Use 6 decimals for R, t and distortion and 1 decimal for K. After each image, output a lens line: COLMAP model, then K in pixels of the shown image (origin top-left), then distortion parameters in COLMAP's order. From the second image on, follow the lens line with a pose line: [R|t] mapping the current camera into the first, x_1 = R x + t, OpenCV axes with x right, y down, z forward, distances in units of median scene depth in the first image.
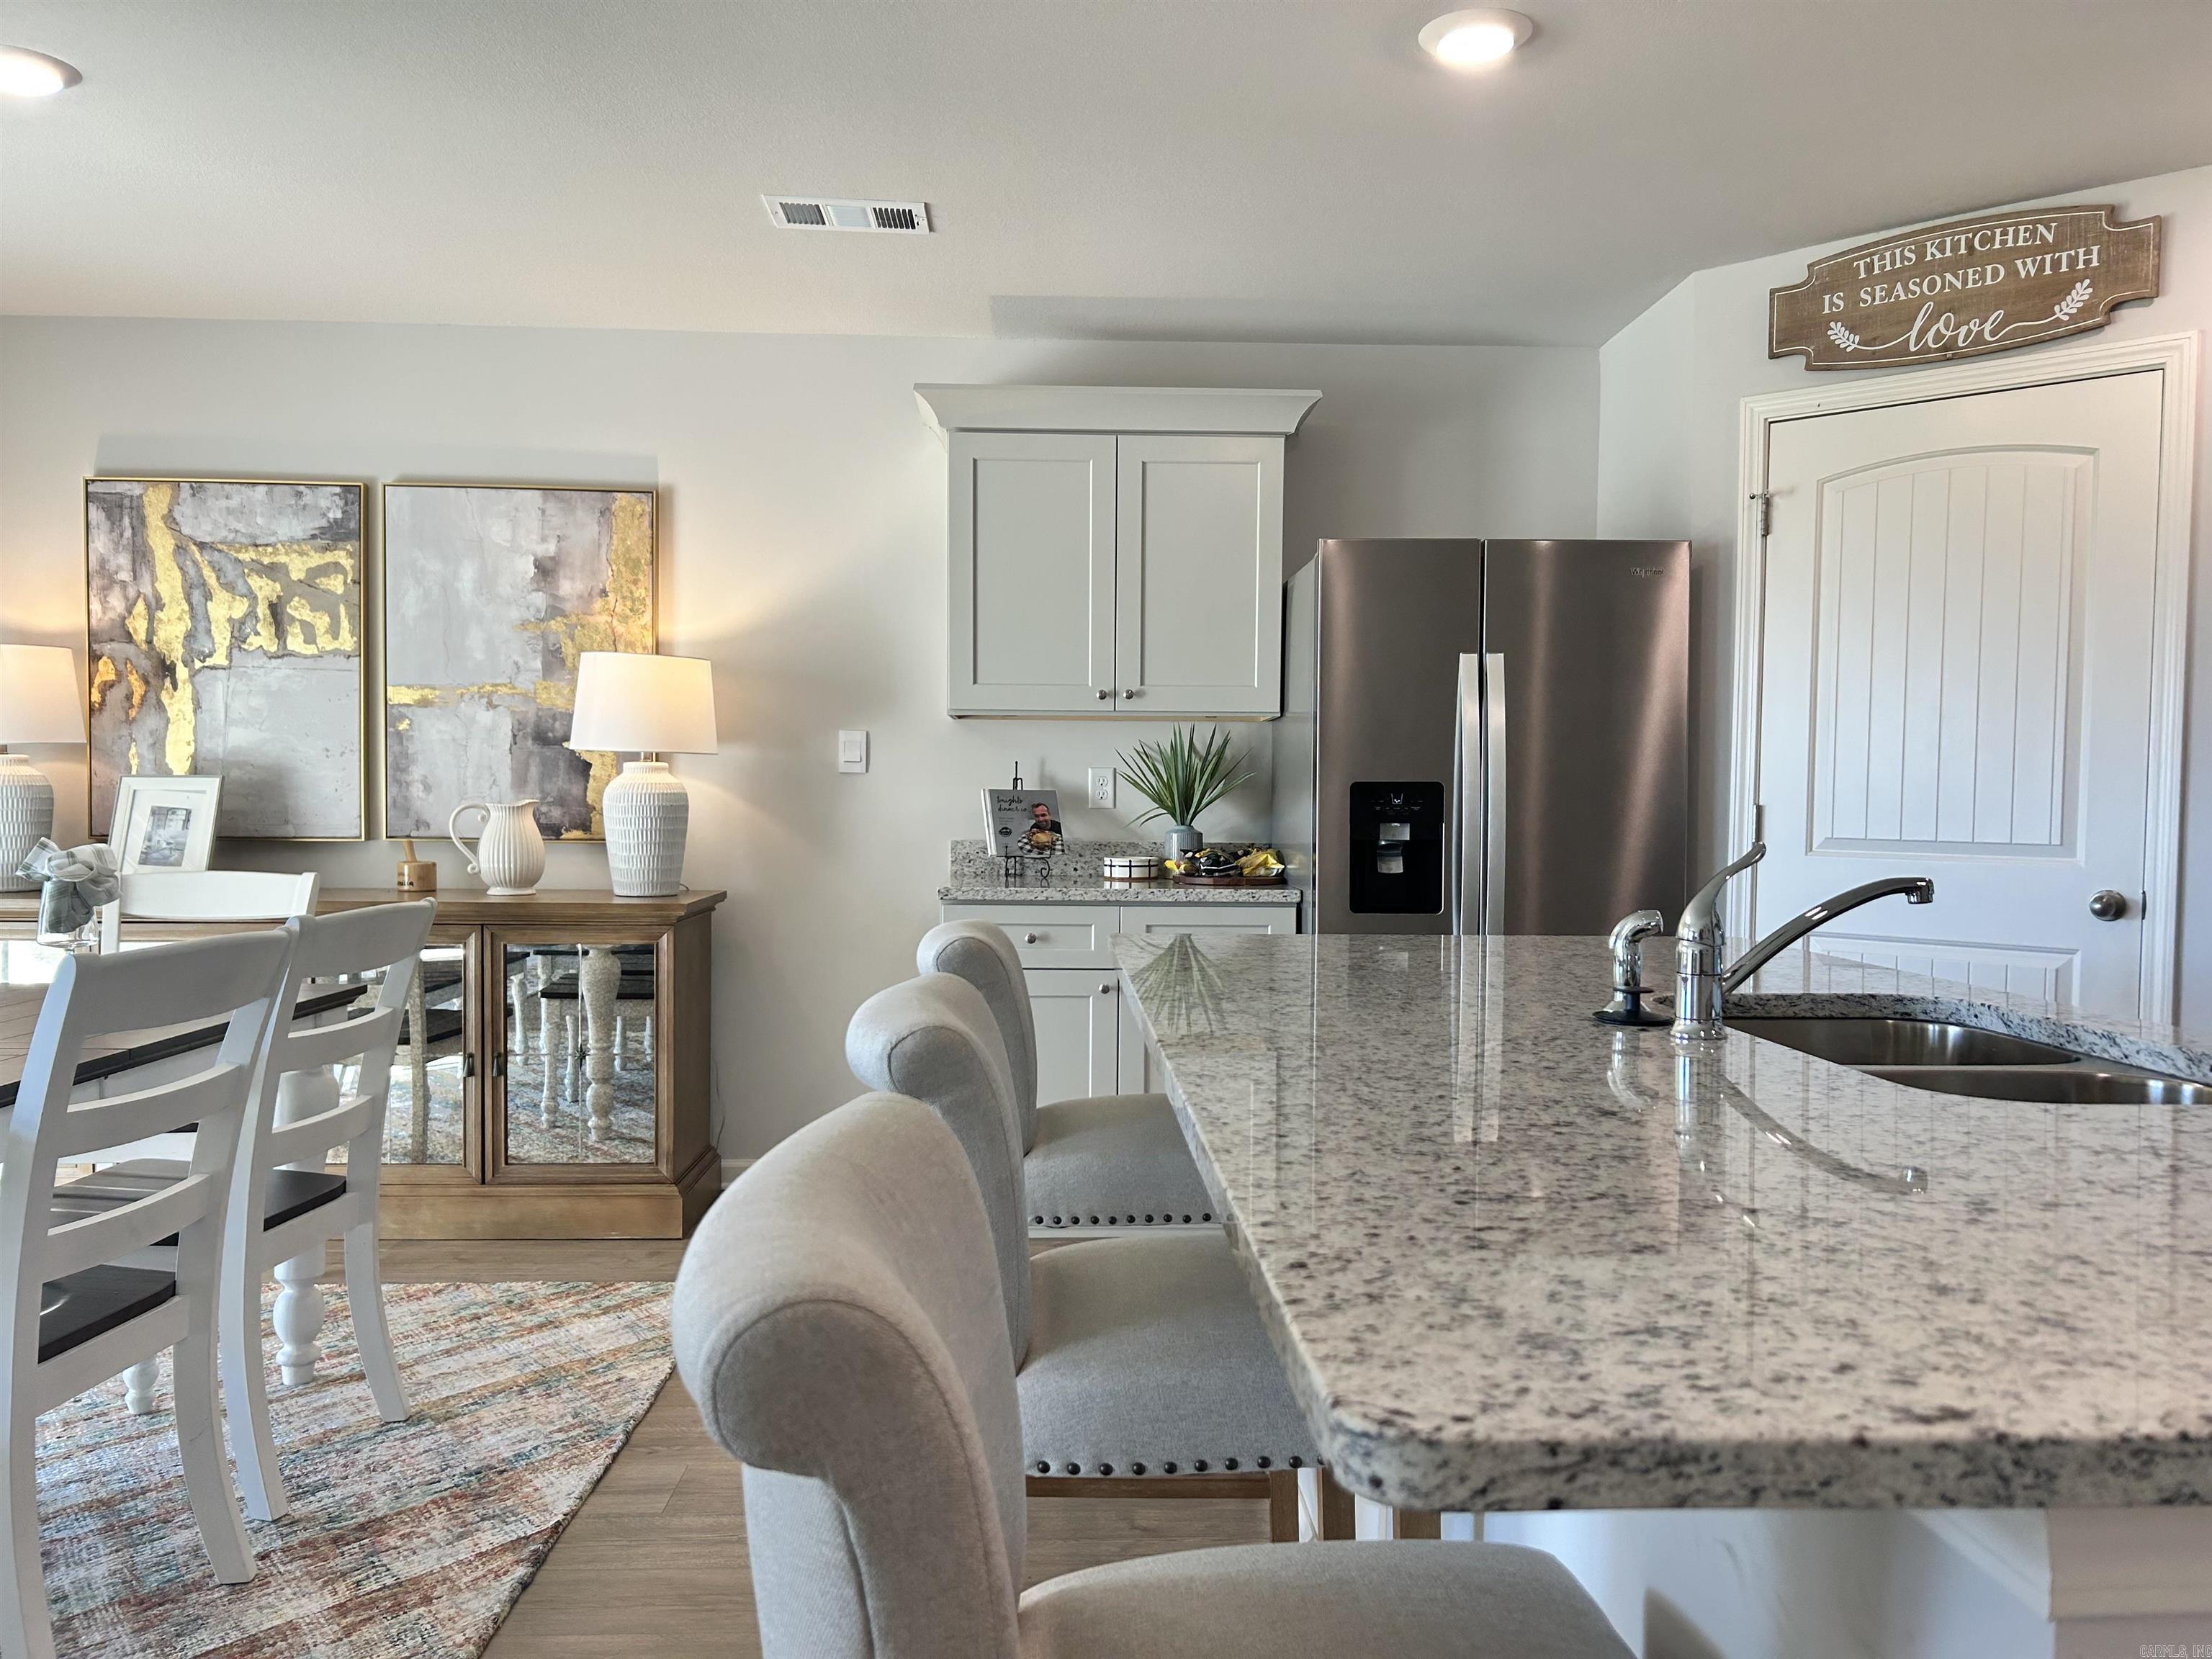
lens RADIAL K [[1658.3, 0, 1114.8], [0, 1658.3, 848.3], [0, 0, 1]] dist [0.060621, -0.075258]
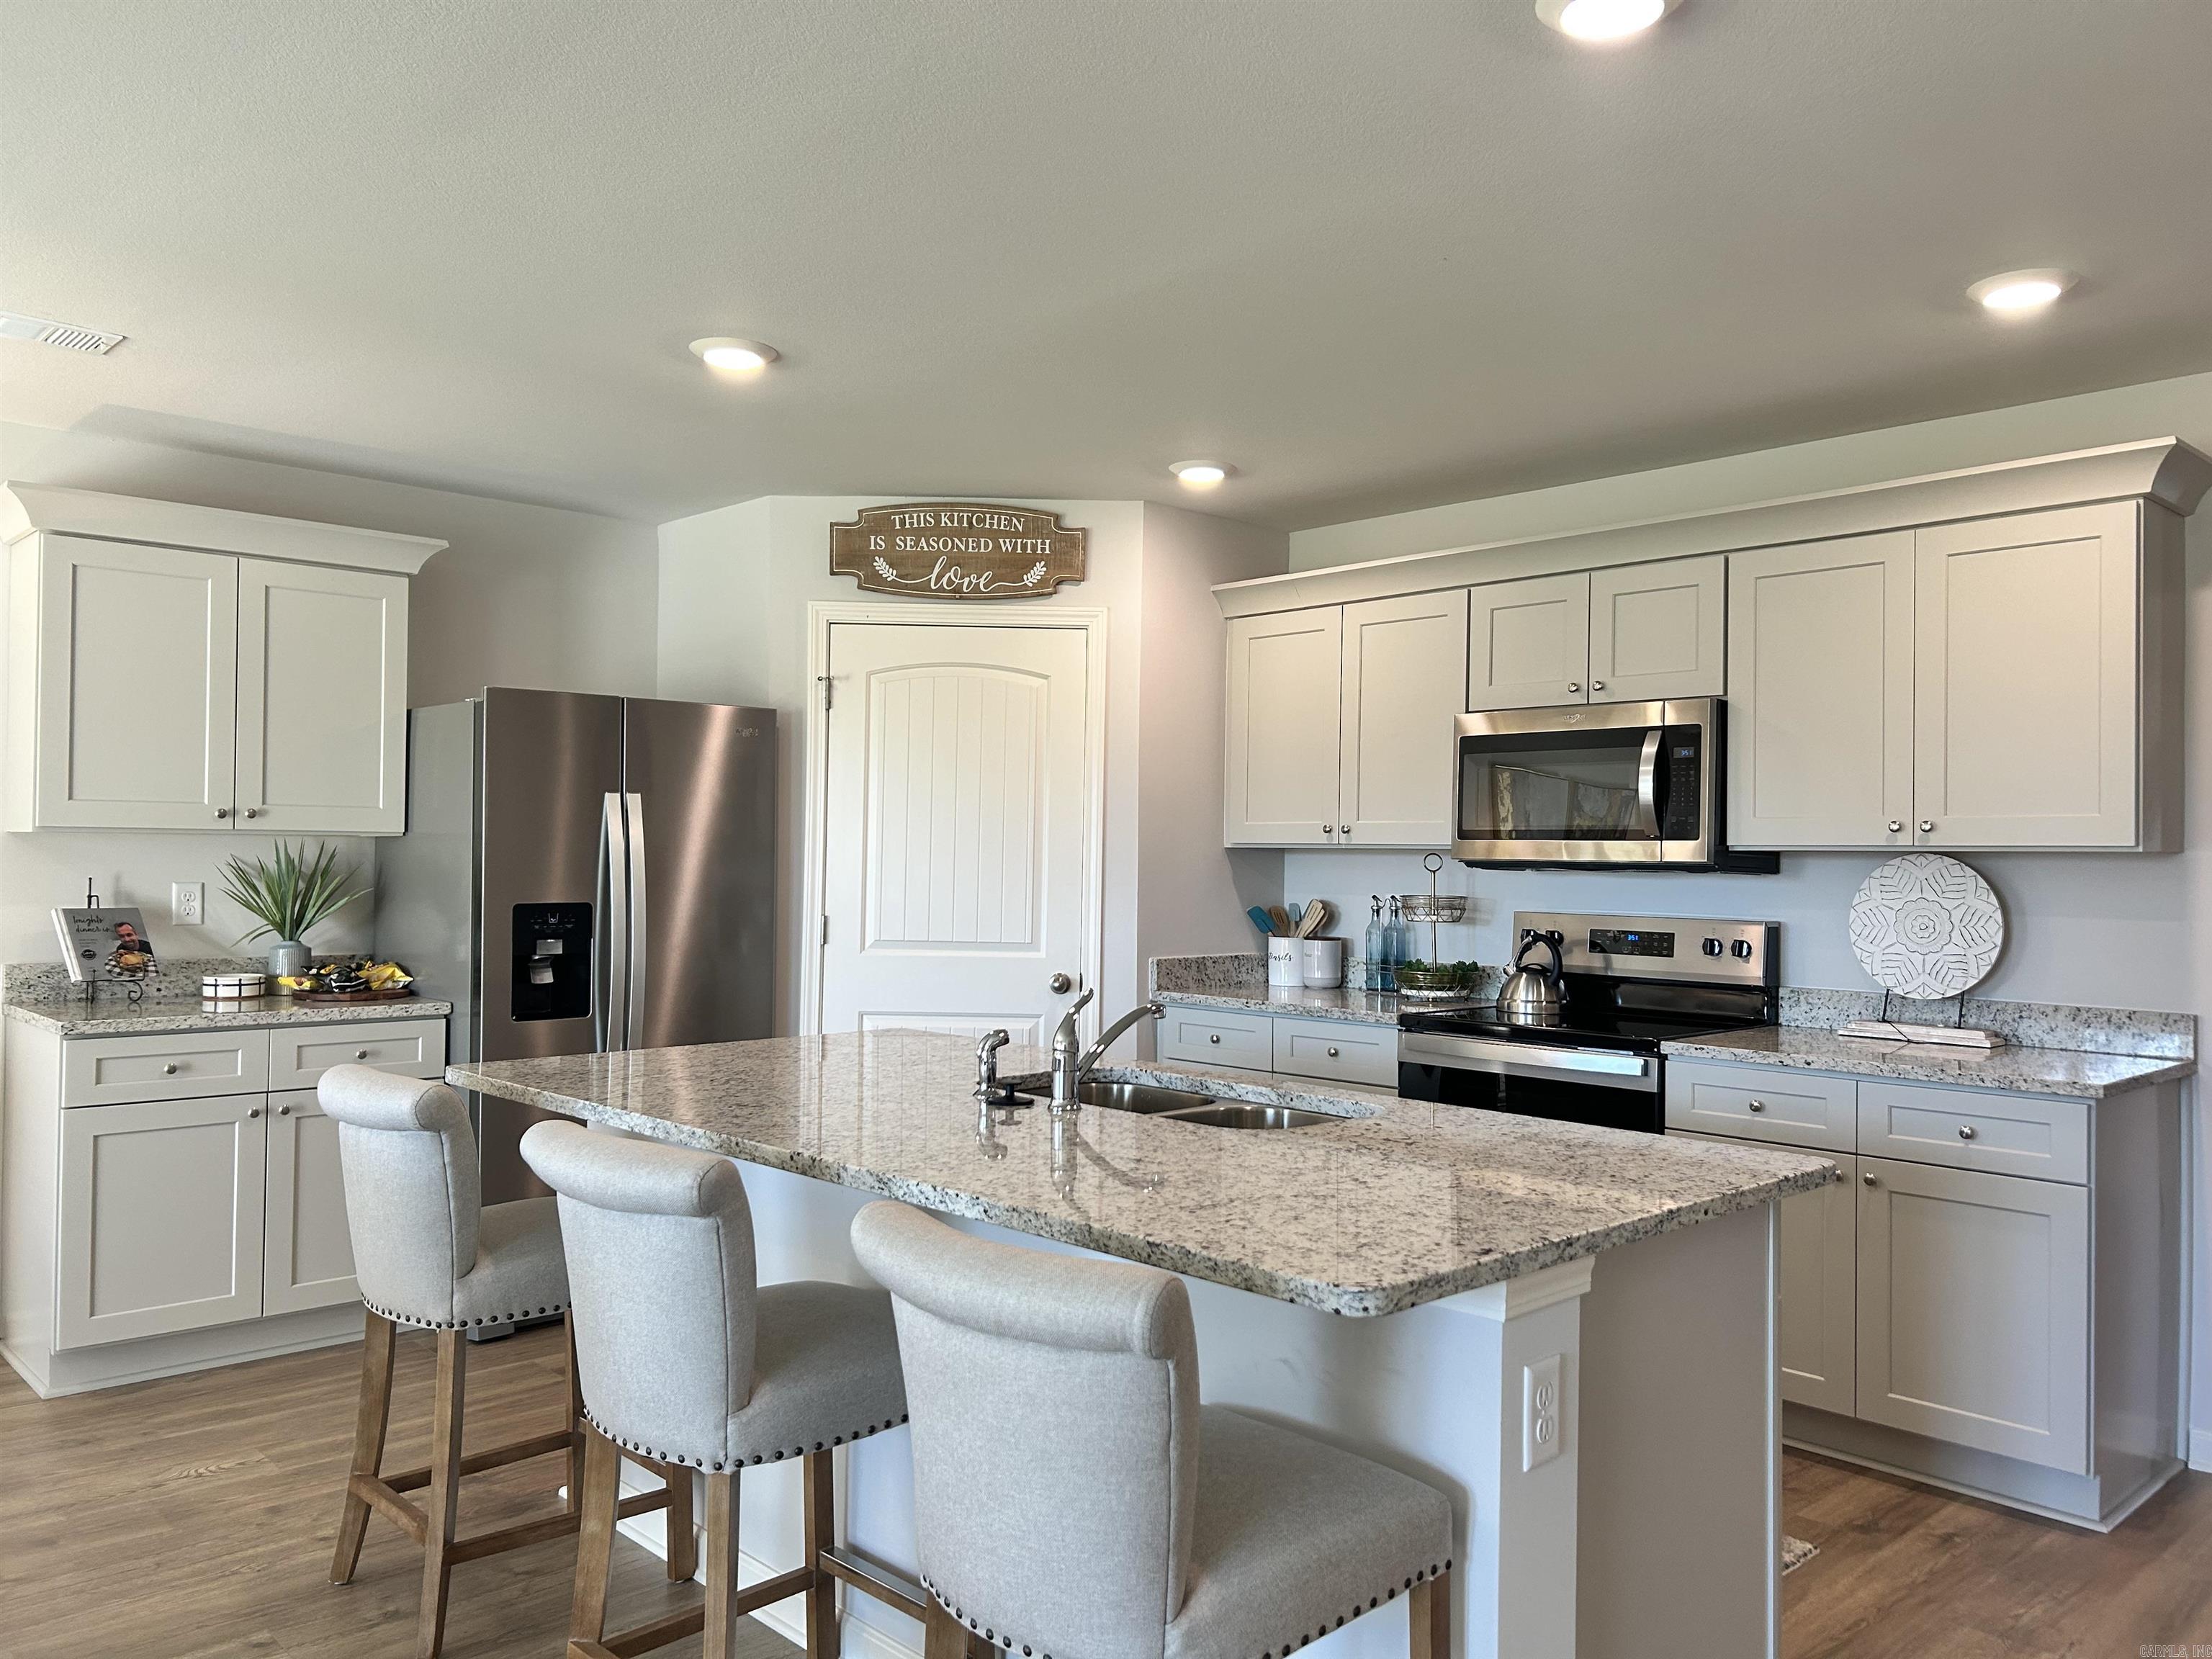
lens RADIAL K [[1658.3, 0, 1107.9], [0, 1658.3, 830.7], [0, 0, 1]] dist [0.060621, -0.075258]
pose [[0.753279, 0.009593, 0.657632, -0.261050], [0.016017, 0.999330, -0.032923, -0.040250], [-0.657506, 0.035334, 0.752620, -0.100755]]
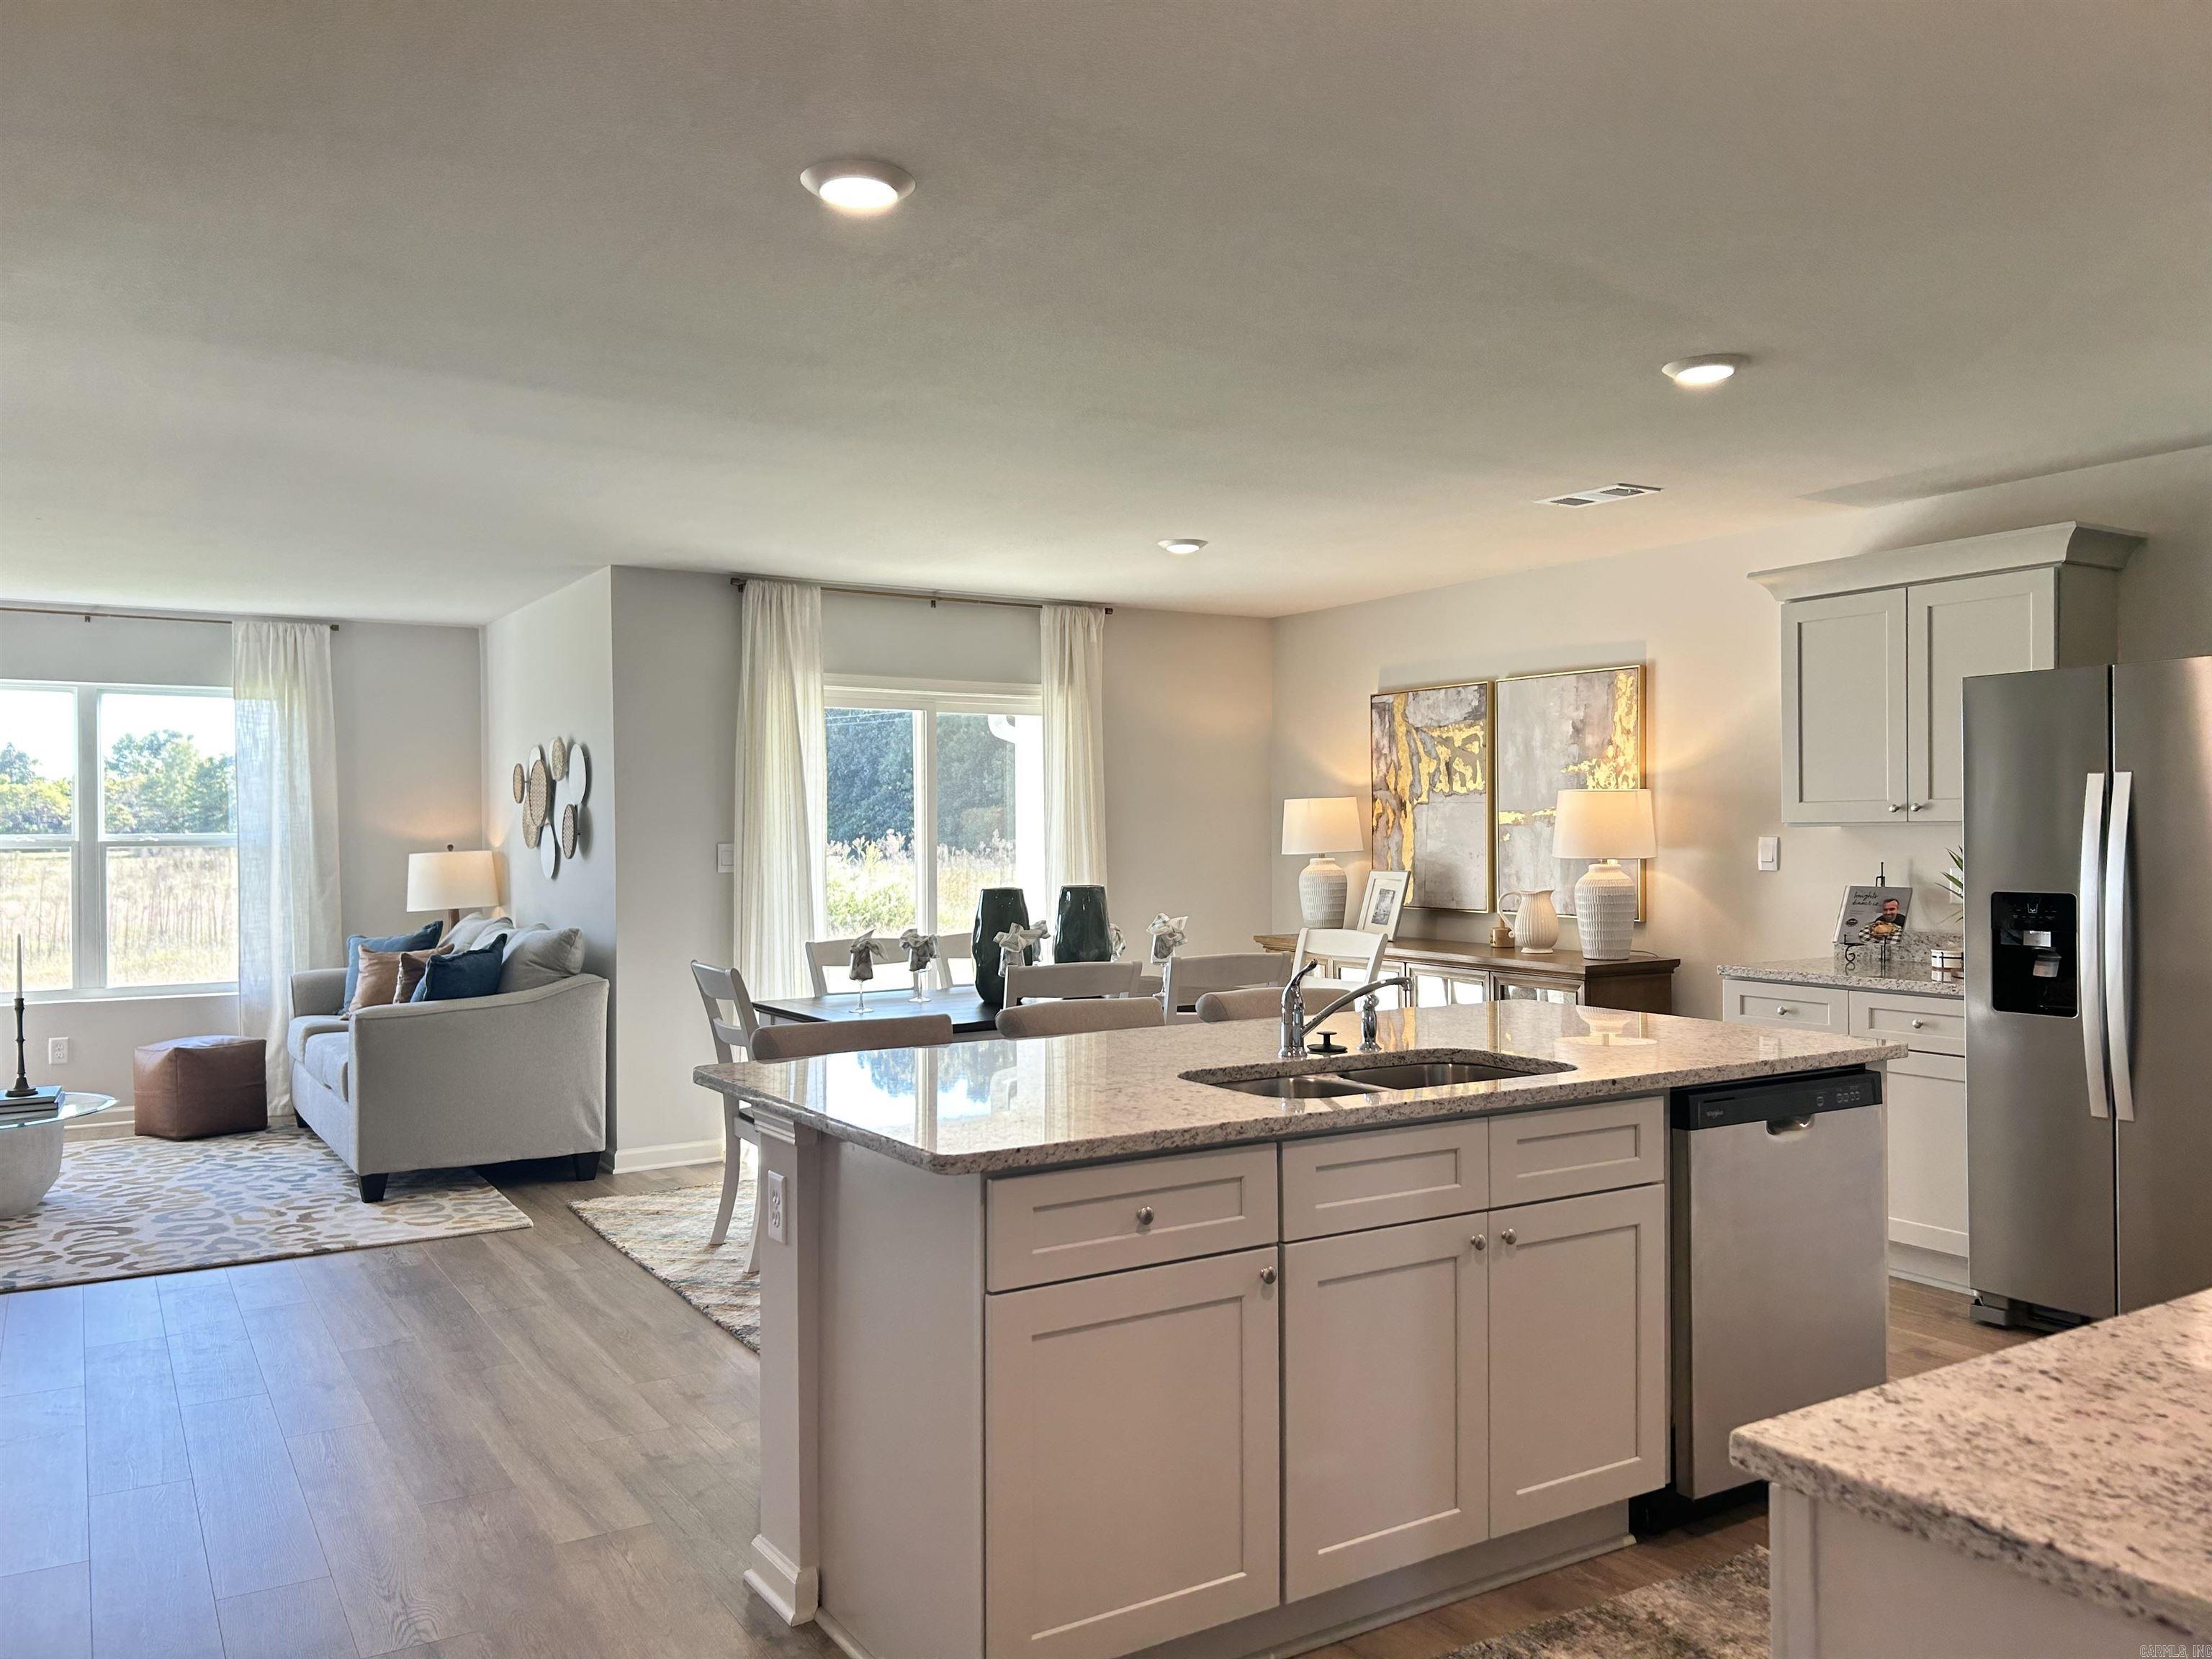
lens RADIAL K [[1658.3, 0, 1104.8], [0, 1658.3, 844.2], [0, 0, 1]] dist [0.060621, -0.075258]
pose [[0.493827, -0.003830, -0.869552, 0.724448], [-0.019156, 0.999700, -0.015282, -0.038219], [0.869349, 0.024204, 0.493605, -0.063457]]
